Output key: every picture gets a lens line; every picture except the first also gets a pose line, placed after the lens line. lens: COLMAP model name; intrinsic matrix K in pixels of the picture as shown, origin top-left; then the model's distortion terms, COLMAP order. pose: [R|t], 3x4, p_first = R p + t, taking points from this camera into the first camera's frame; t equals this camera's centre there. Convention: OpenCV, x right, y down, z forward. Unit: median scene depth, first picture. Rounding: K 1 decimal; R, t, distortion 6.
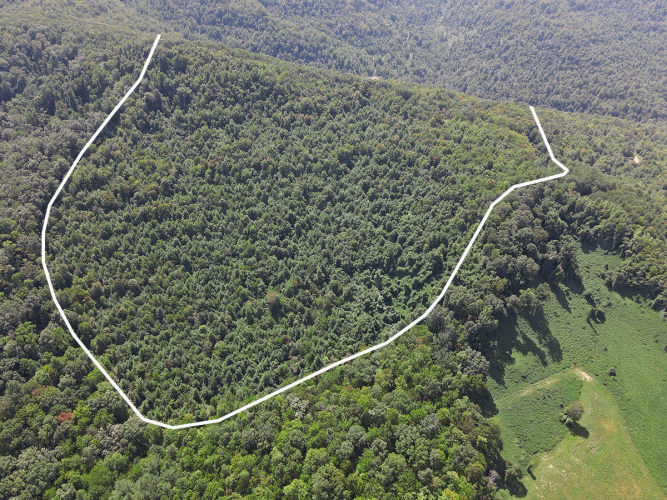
lens RADIAL K [[487.5, 0, 332.8], [0, 487.5, 246.2], [0, 0, 1]] dist [0.015624, -0.002121]
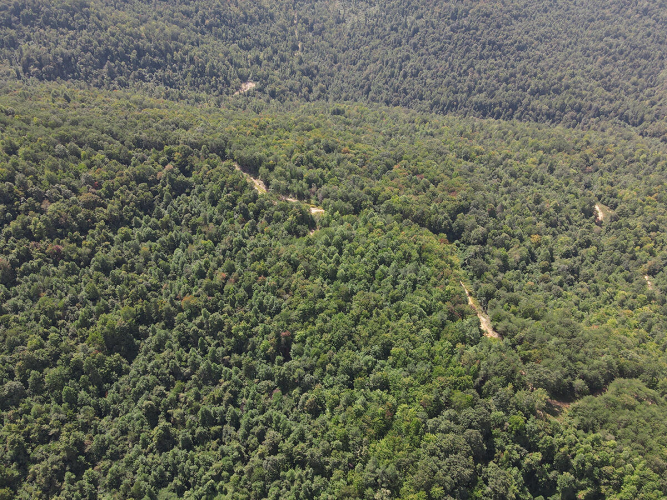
lens RADIAL K [[487.5, 0, 335.3], [0, 487.5, 247.1], [0, 0, 1]] dist [0.015624, -0.002121]
pose [[0.985990, -0.113336, 0.122385, 0.105374], [0.104539, 0.991607, 0.076078, -0.154340], [-0.129981, -0.062219, 0.989562, 0.240721]]
